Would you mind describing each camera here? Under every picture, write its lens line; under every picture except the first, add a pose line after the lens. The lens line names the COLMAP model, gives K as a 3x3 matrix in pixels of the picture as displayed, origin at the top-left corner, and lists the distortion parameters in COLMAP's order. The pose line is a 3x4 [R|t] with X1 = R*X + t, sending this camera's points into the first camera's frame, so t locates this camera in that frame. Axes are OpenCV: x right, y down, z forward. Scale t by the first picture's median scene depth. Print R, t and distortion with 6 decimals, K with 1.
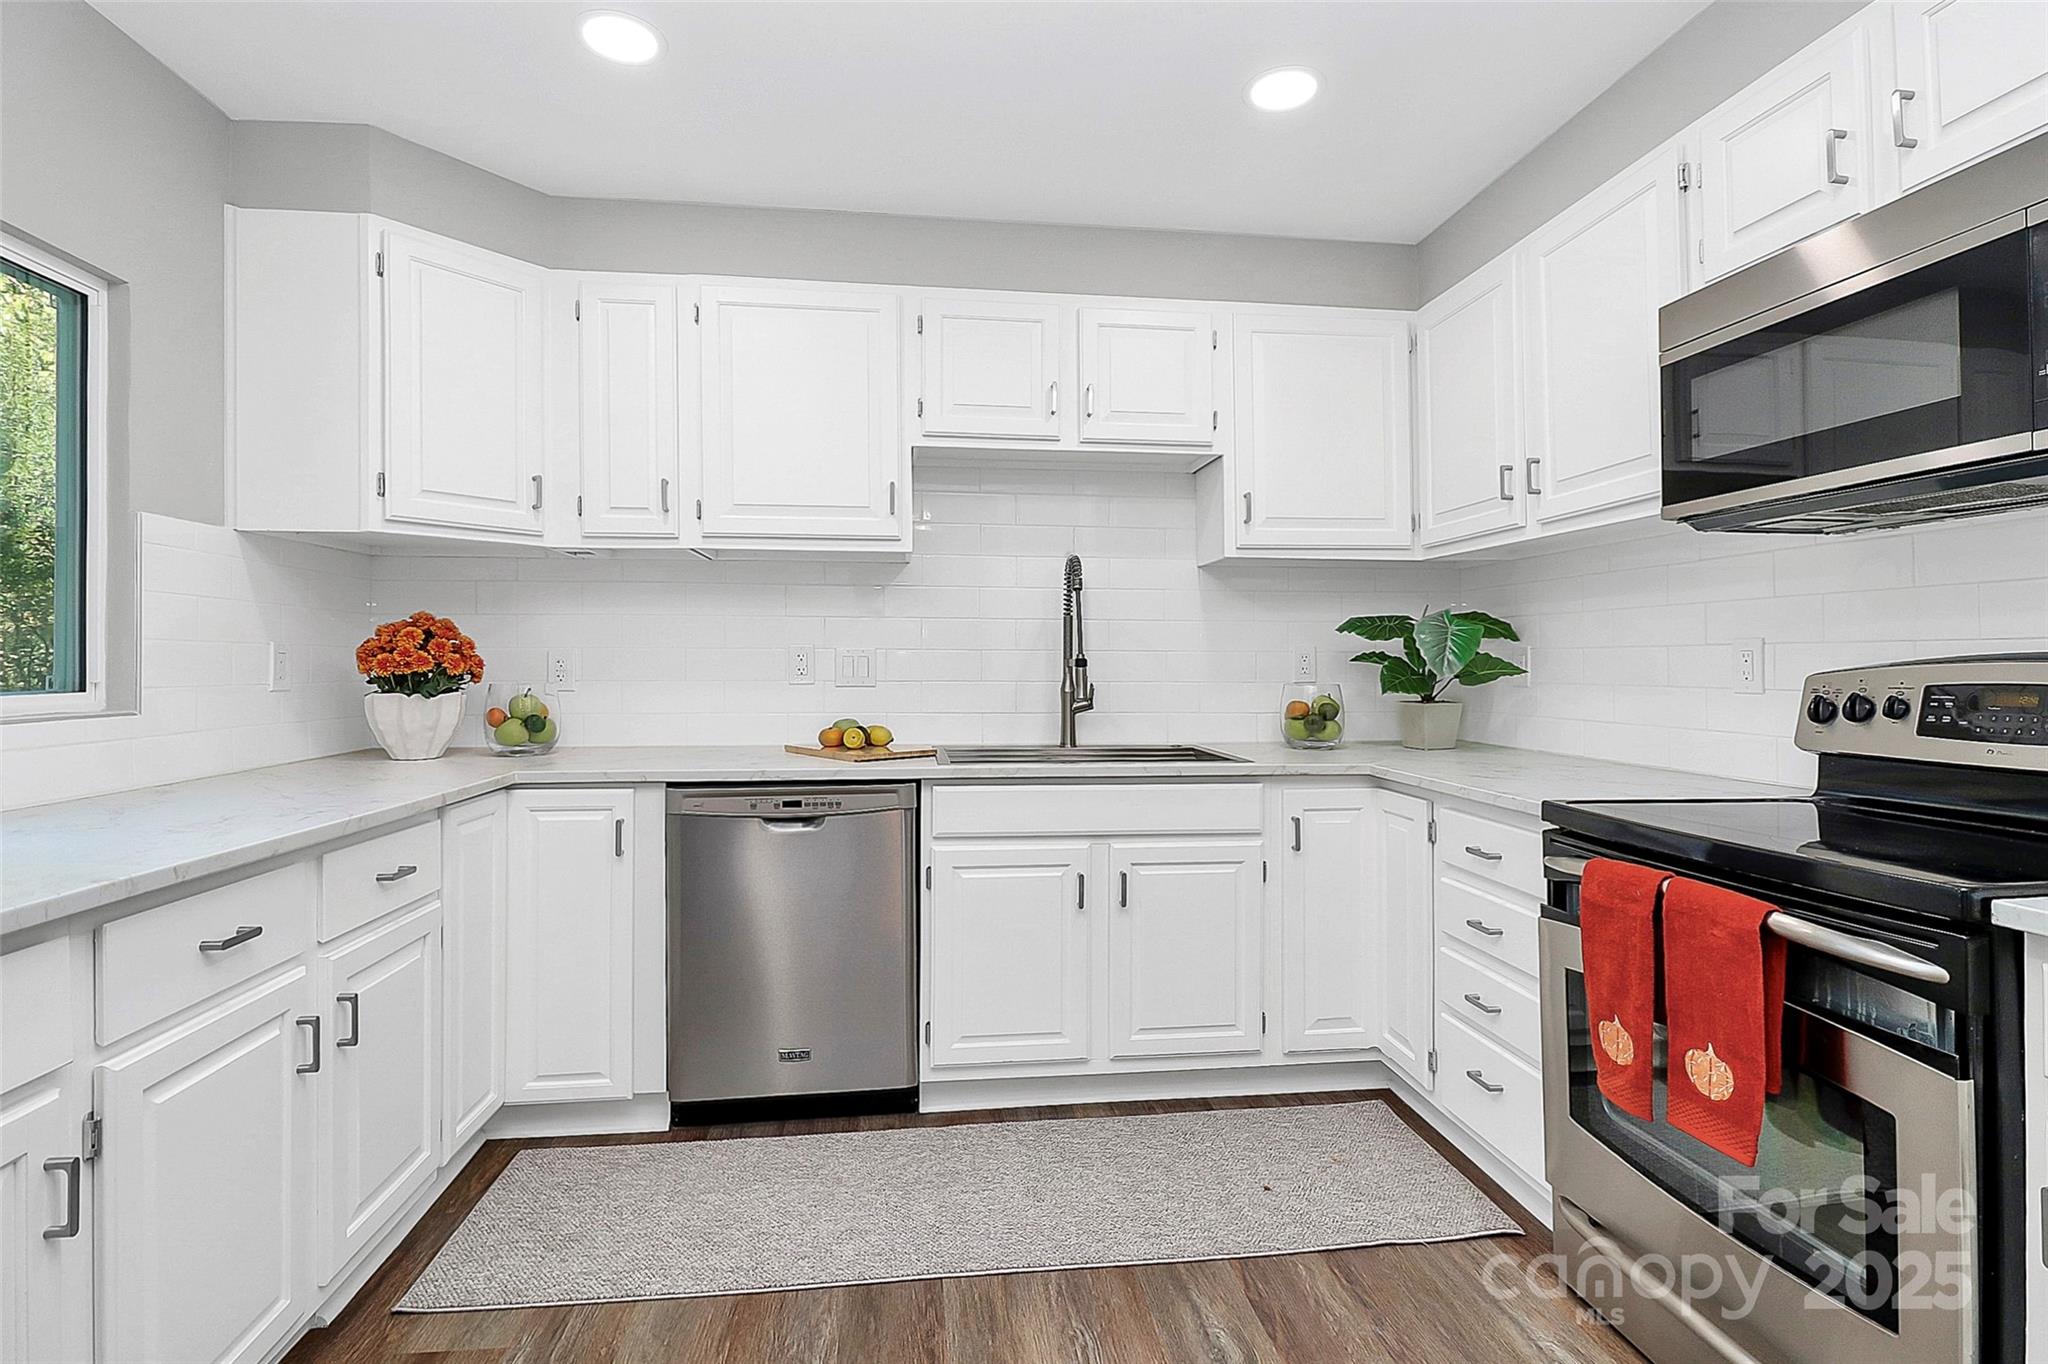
lens RADIAL K [[1015.7, 0, 1033.7], [0, 1015.7, 659.1], [0, 0, 1]] dist [0.004641, -0.011430]
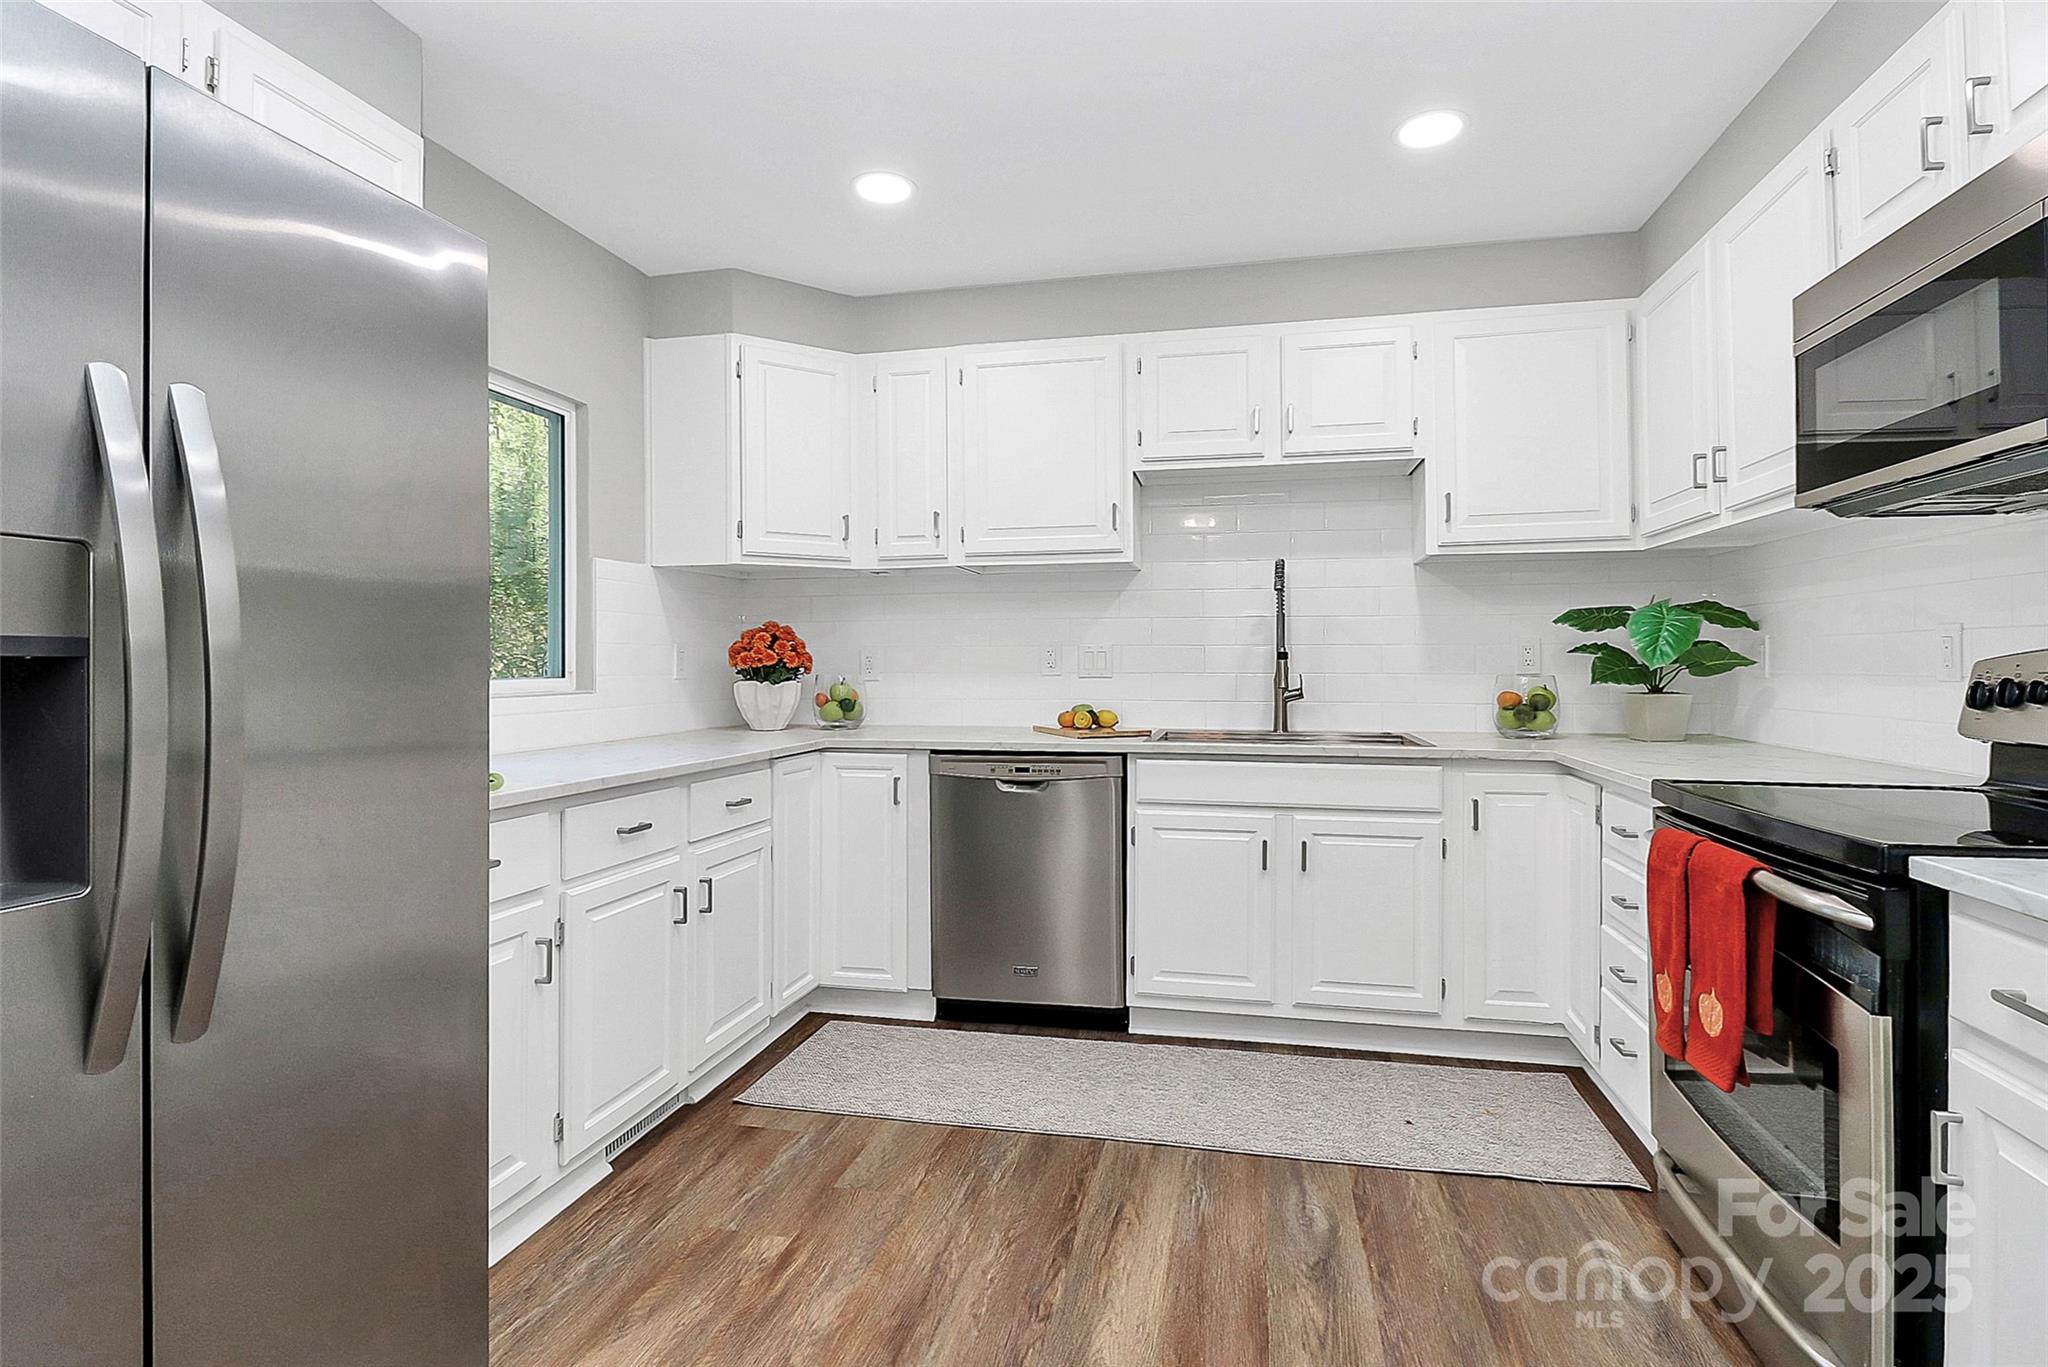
lens RADIAL K [[1015.7, 0, 1029.8], [0, 1015.7, 665.7], [0, 0, 1]] dist [0.004641, -0.011430]
pose [[0.941995, -0.004268, -0.335598, 0.200959], [0.006424, 0.999965, 0.005316, 0.008788], [0.335564, -0.007163, 0.941990, -0.179294]]
